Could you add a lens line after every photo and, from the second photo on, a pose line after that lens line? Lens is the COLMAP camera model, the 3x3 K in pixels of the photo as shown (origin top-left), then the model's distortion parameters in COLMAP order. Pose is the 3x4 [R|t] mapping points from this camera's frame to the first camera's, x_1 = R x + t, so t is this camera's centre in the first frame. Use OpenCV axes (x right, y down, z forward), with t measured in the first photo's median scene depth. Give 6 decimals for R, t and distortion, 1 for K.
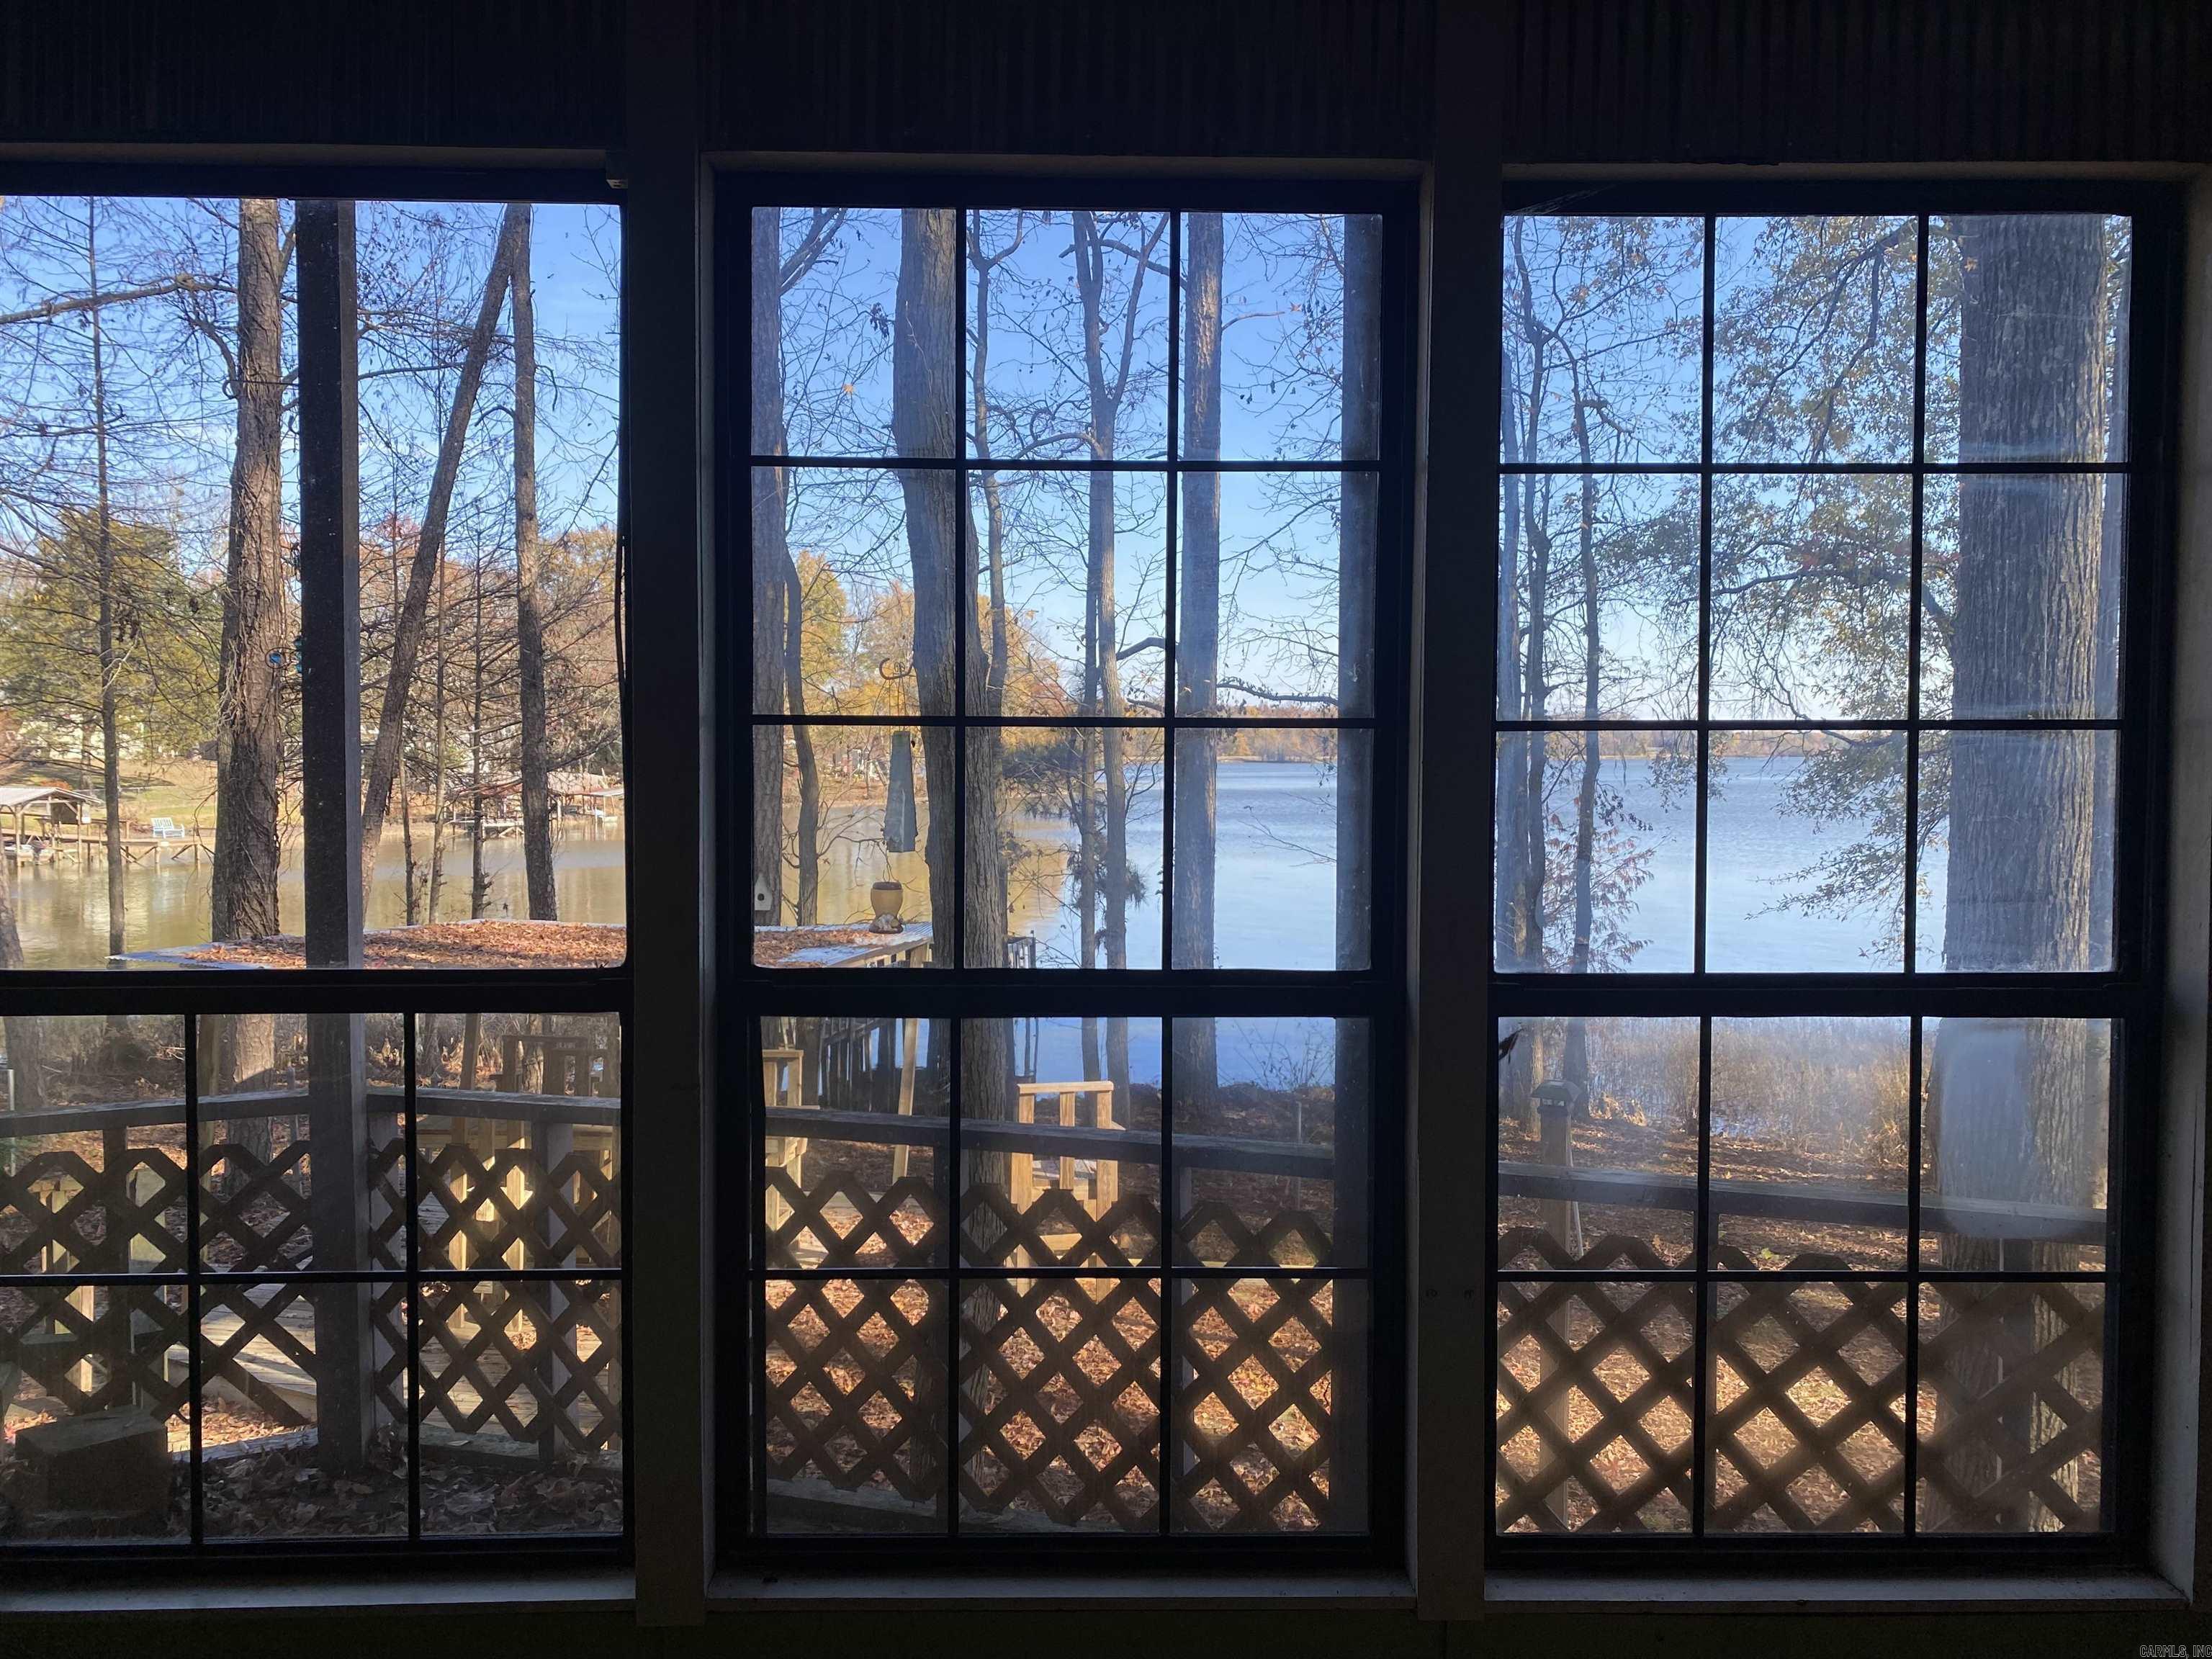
lens RADIAL K [[1678.9, 0, 1102.9], [0, 1678.9, 821.5], [0, 0, 1]] dist [0.031749, -0.019554]
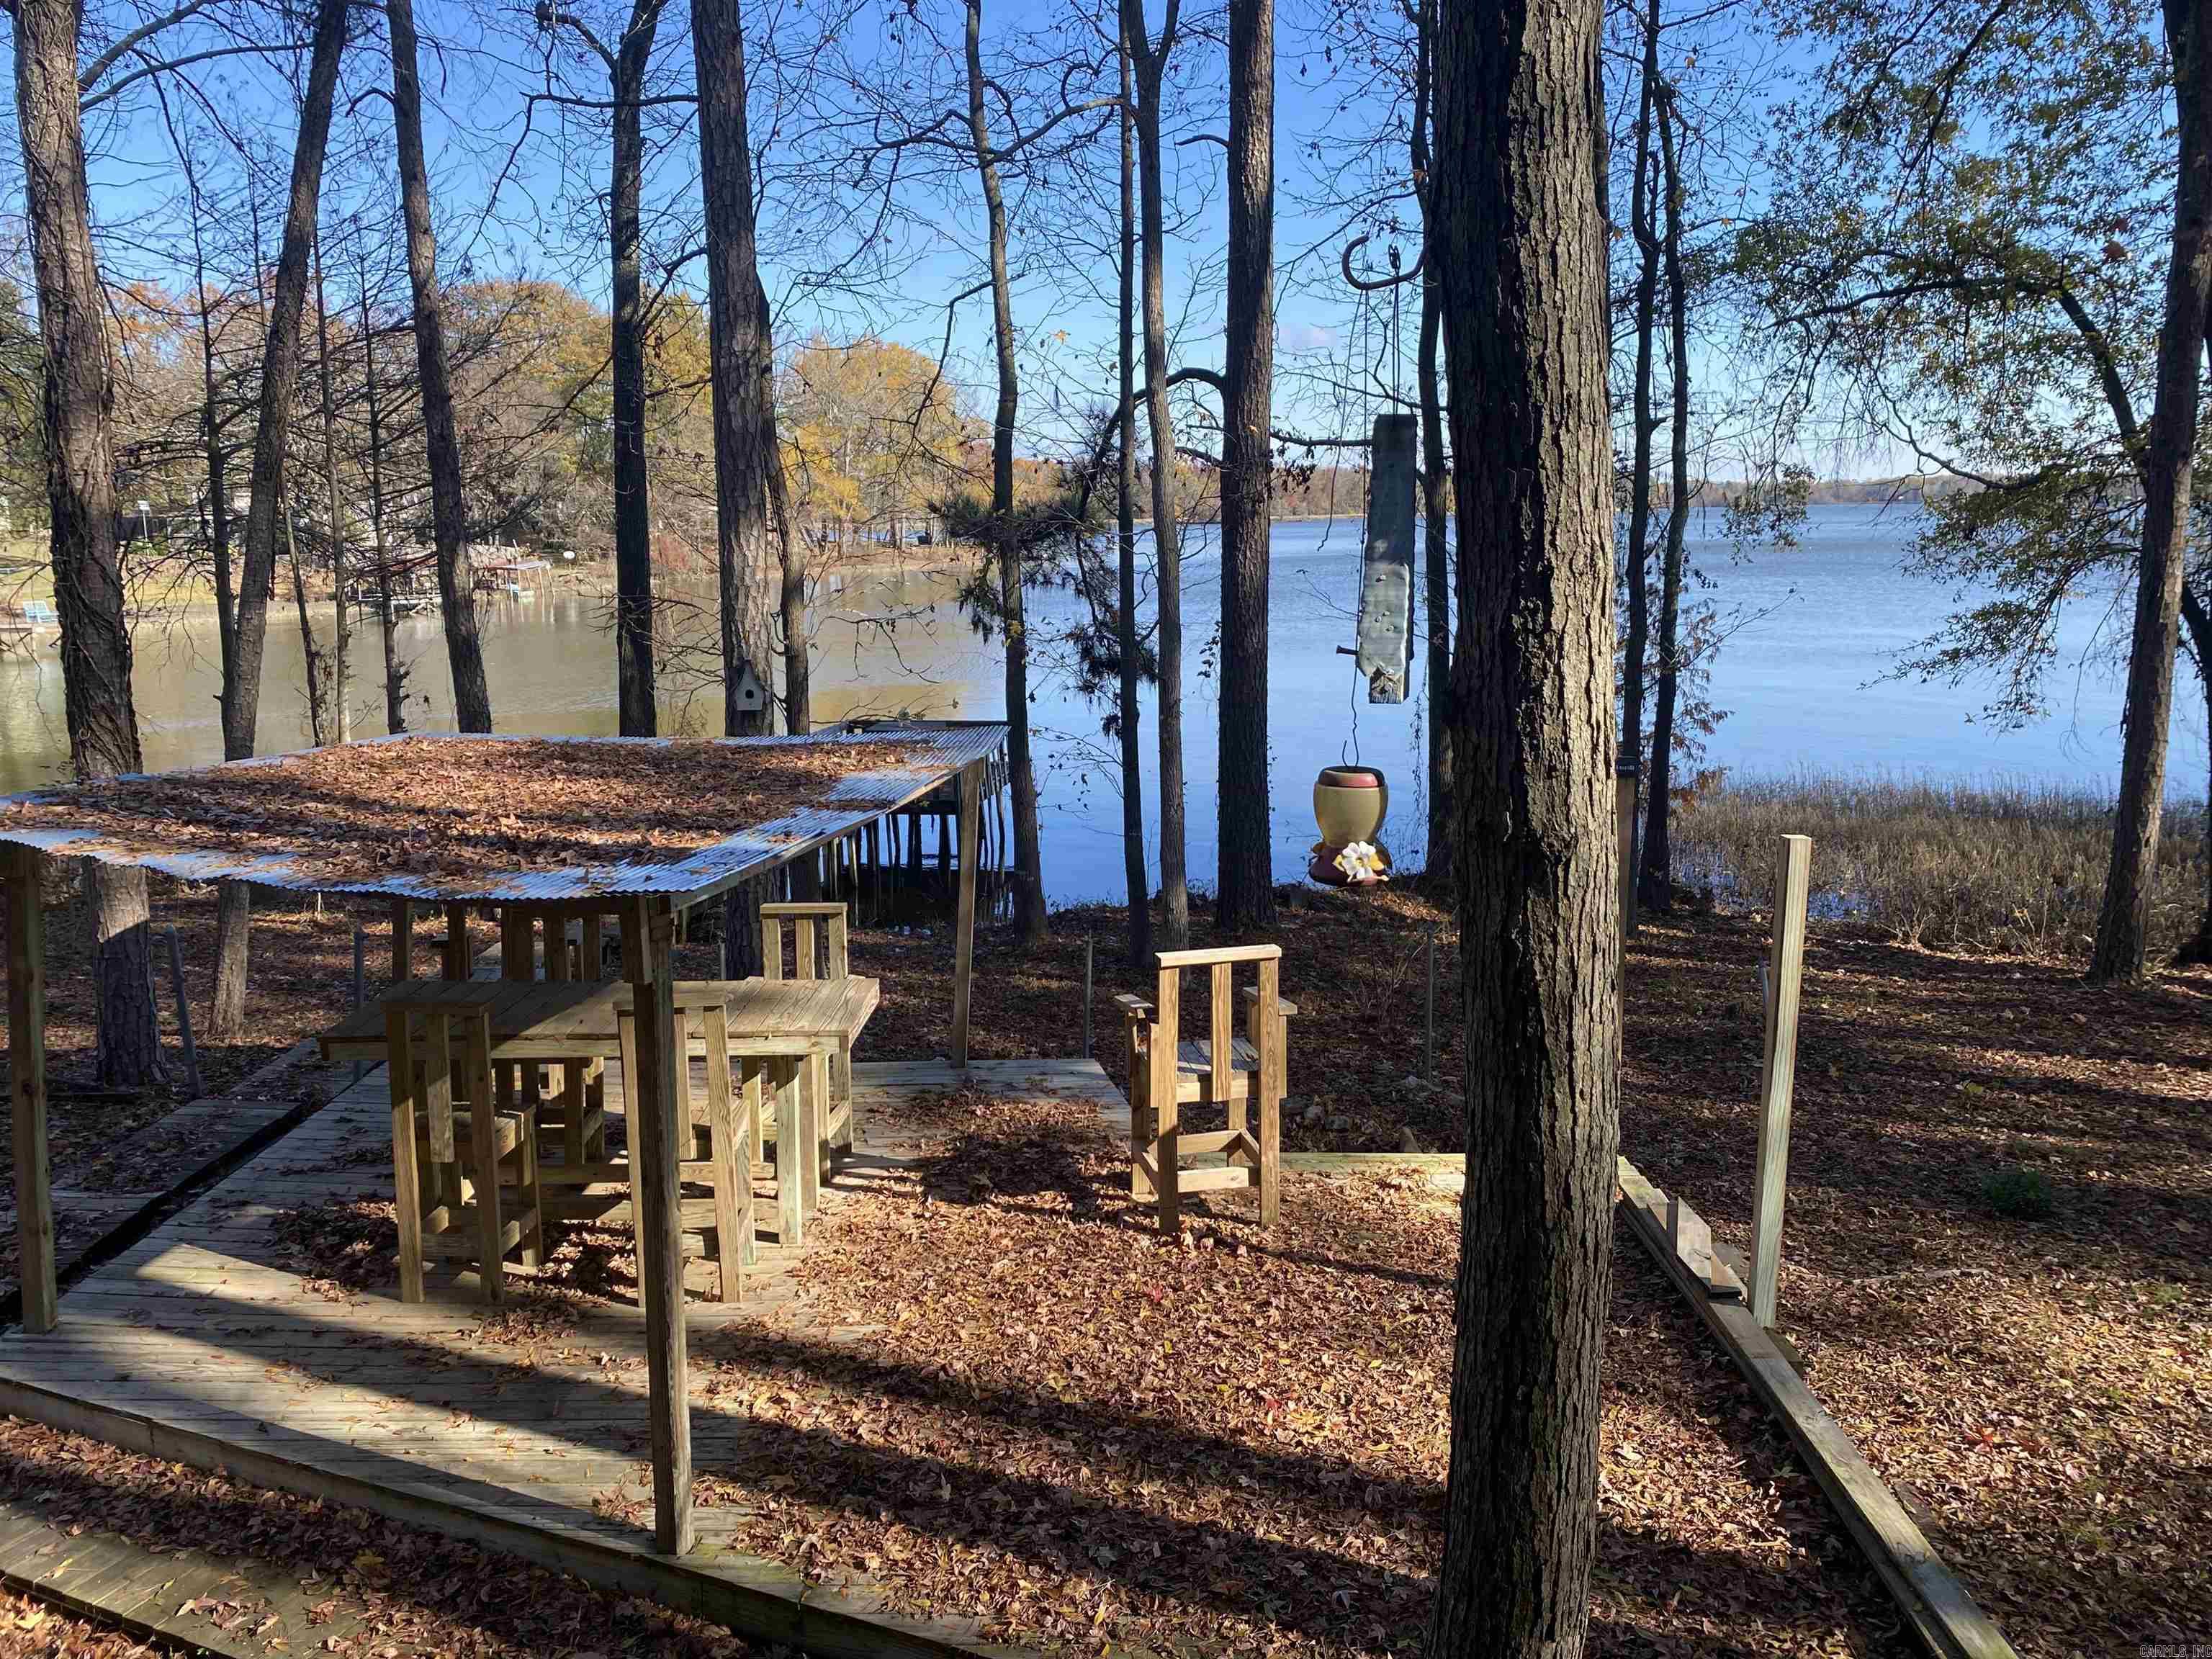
lens RADIAL K [[1678.9, 0, 1125.5], [0, 1678.9, 808.6], [0, 0, 1]] dist [0.031749, -0.019554]
pose [[0.998348, -0.024514, 0.051973, -0.041296], [0.017522, 0.991233, 0.130956, -0.002050], [-0.054728, -0.129829, 0.990025, 0.111332]]
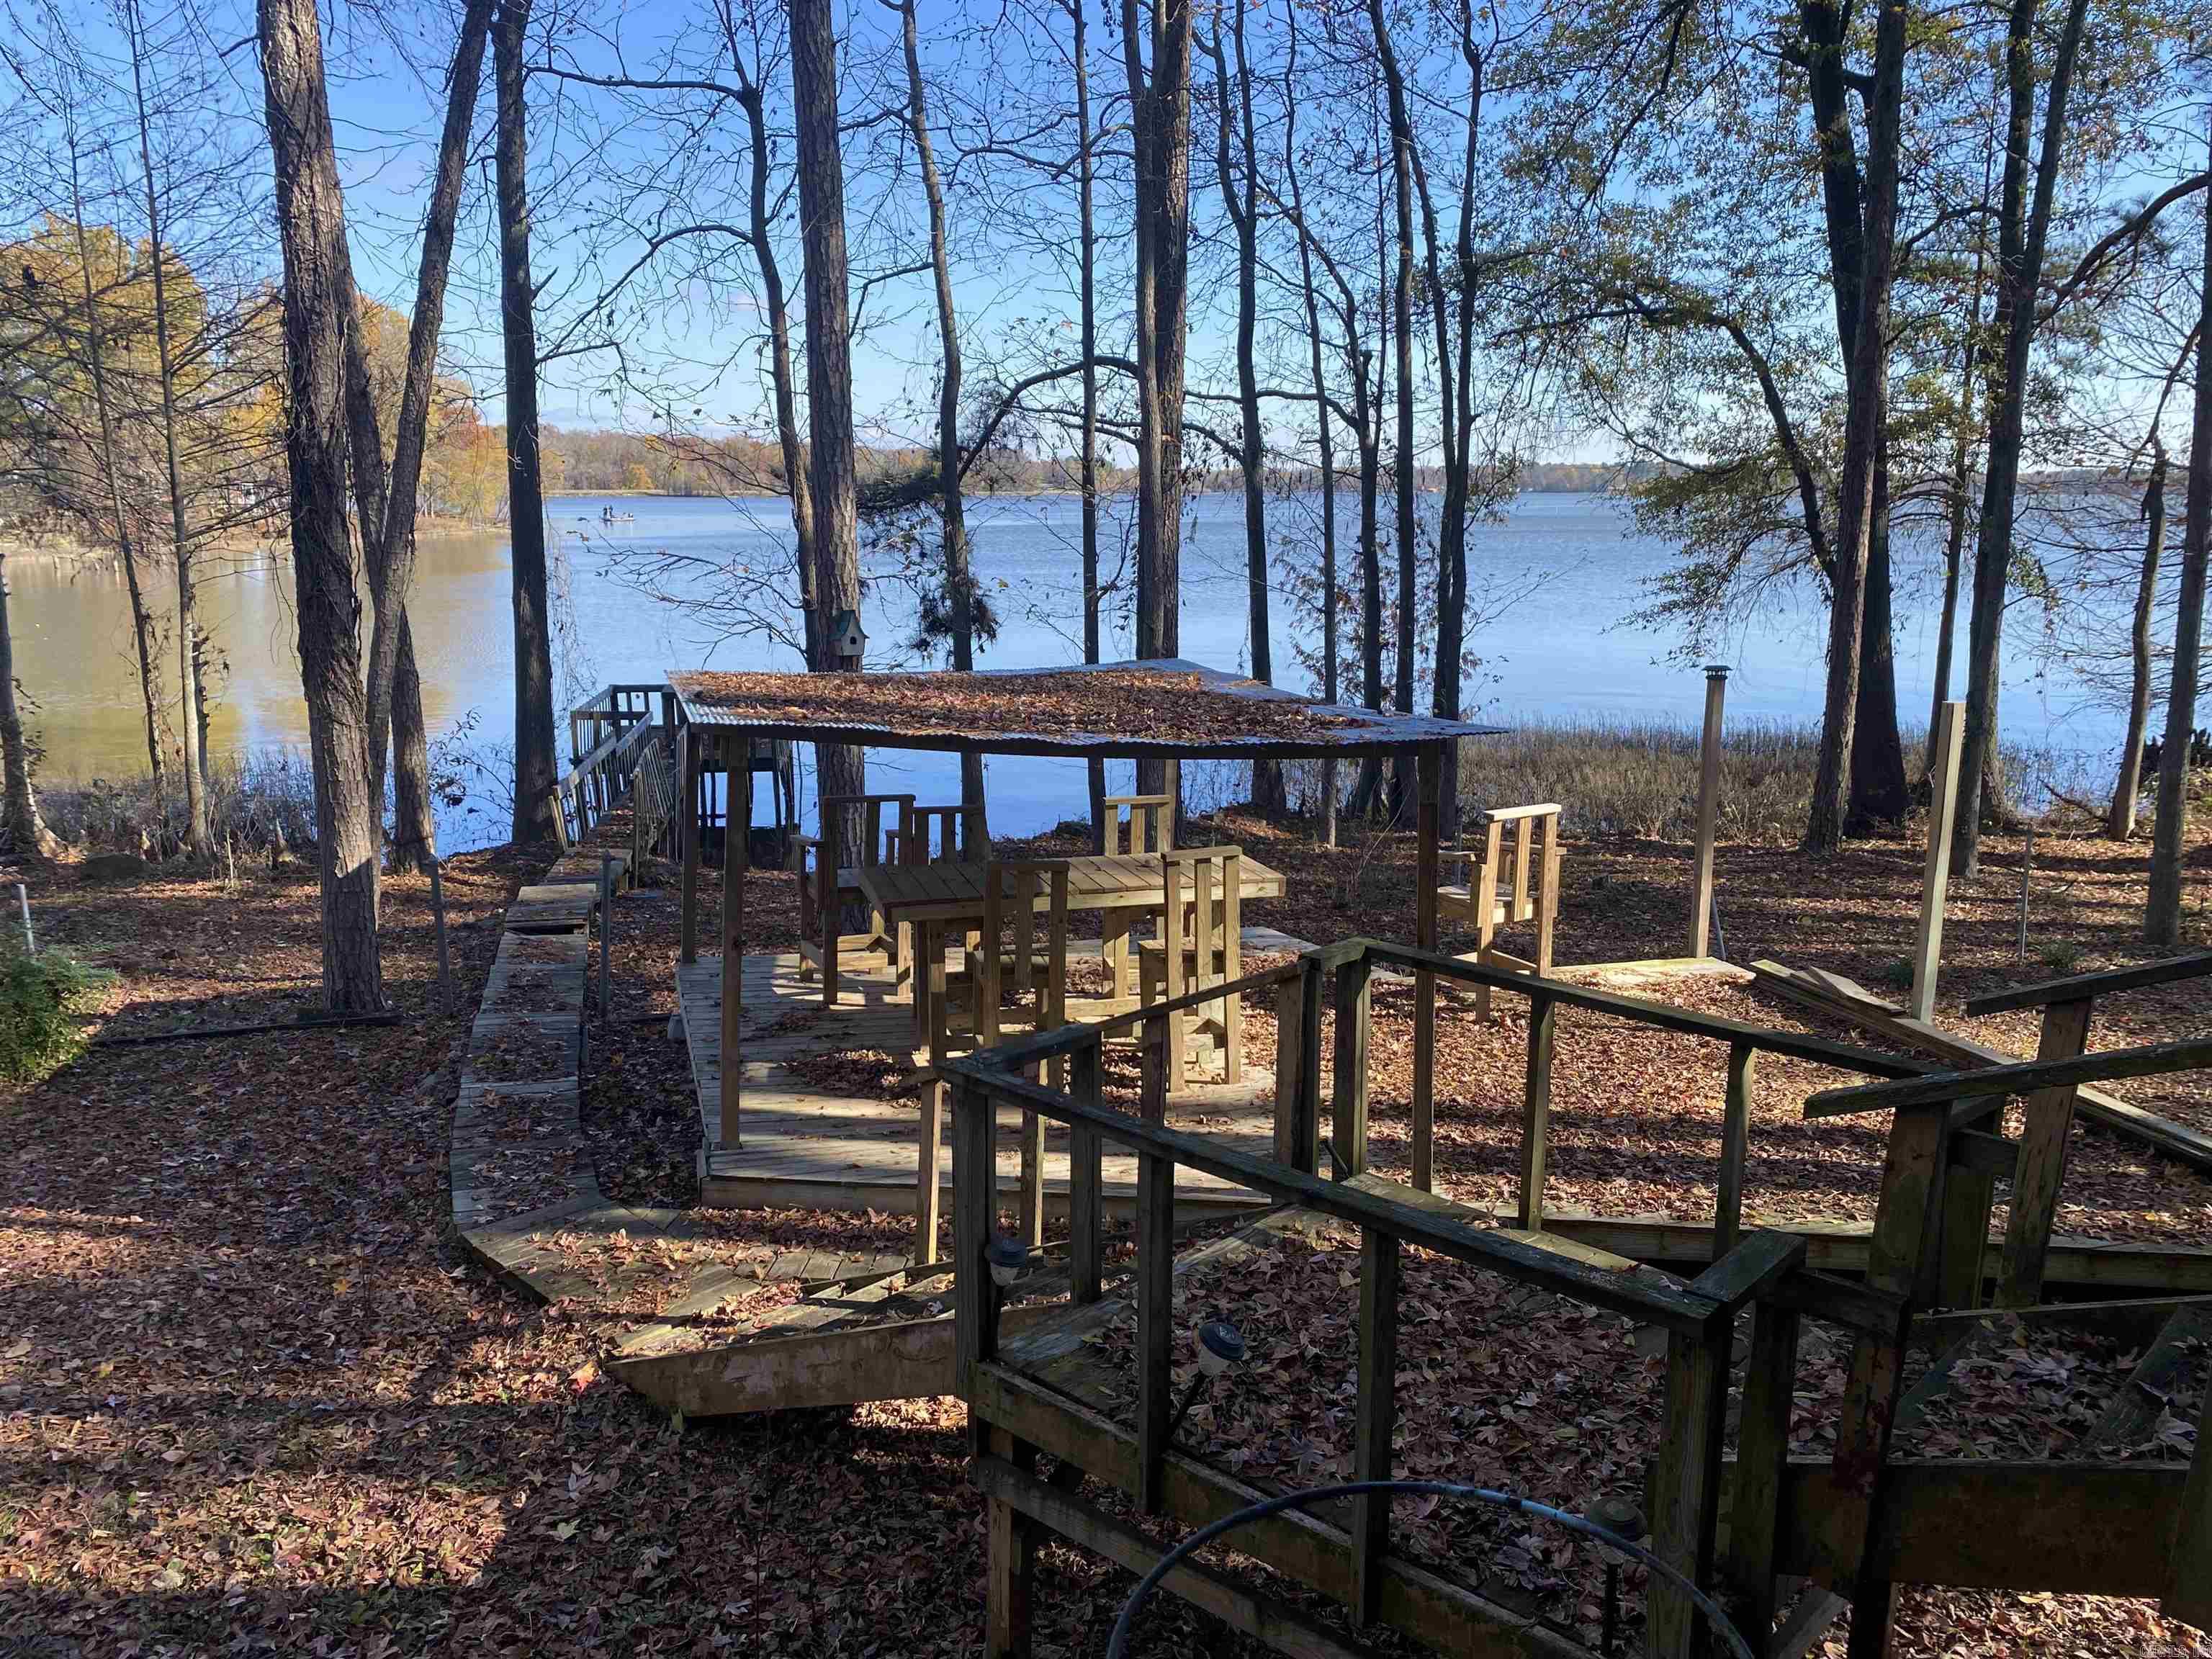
lens RADIAL K [[1678.9, 0, 1093.6], [0, 1678.9, 822.9], [0, 0, 1]] dist [0.031749, -0.019554]
pose [[0.939316, -0.066758, 0.336495, -0.252223], [0.013978, 0.987516, 0.156896, 0.001552], [-0.342769, -0.142671, 0.928523, 0.061725]]
